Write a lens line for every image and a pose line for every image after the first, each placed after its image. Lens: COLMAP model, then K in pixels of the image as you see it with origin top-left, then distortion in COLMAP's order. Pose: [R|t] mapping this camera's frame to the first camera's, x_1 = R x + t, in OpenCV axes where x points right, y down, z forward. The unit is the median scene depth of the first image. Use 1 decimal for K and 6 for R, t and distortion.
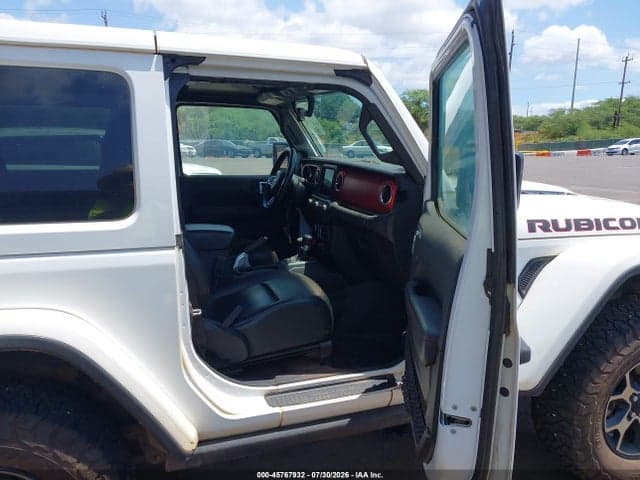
lens RADIAL K [[490.0, 0, 311.7], [0, 490.0, 251.5], [0, 0, 1]] dist [0.087850, -0.100133]
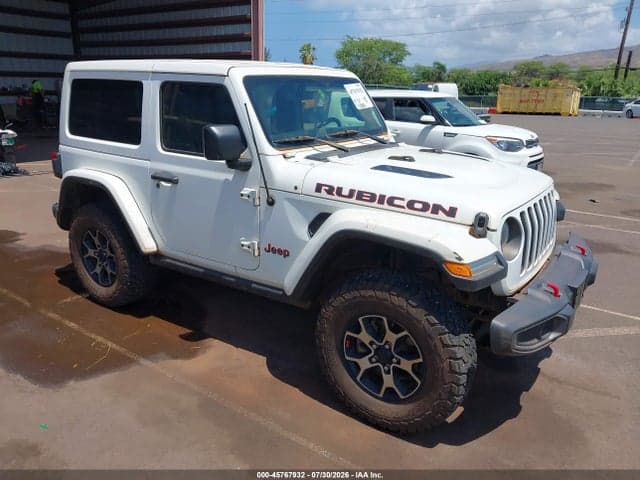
lens RADIAL K [[490.0, 0, 311.7], [0, 490.0, 251.5], [0, 0, 1]] dist [0.087850, -0.100133]
pose [[0.603104, 0.262314, -0.753297, 1.445103], [-0.196119, 0.964155, 0.178723, -0.115632], [0.773177, 0.039948, 0.632931, 0.119997]]
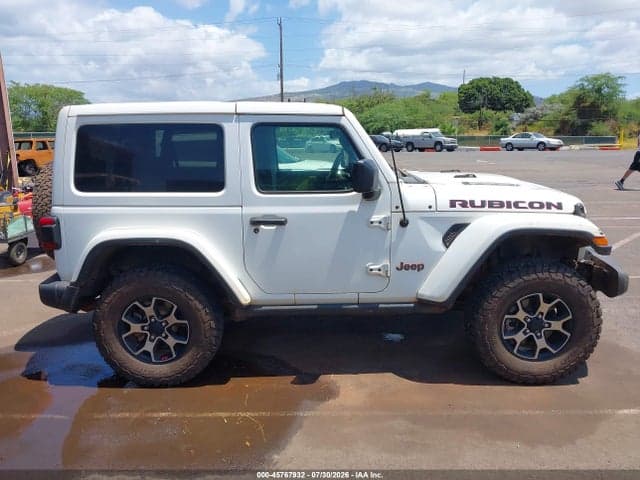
lens RADIAL K [[484.4, 0, 306.4], [0, 484.4, 254.4], [0, 0, 1]] dist [0.096197, -0.196172]
pose [[0.951152, 0.057936, -0.303238, 0.460266], [-0.052062, 0.998267, 0.027429, 0.092325], [0.304301, -0.010302, 0.952520, -0.647255]]
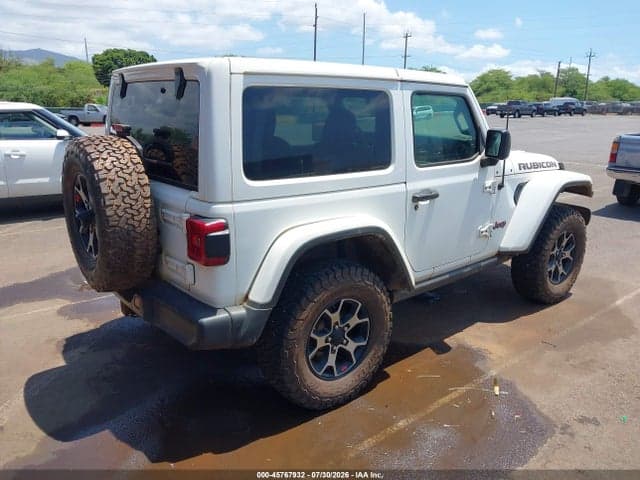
lens RADIAL K [[484.4, 0, 306.4], [0, 484.4, 254.4], [0, 0, 1]] dist [0.096197, -0.196172]
pose [[0.936910, -0.101063, 0.334643, -0.962065], [0.076525, 0.993373, 0.085752, 0.057792], [-0.341092, -0.054733, 0.938435, -0.496772]]
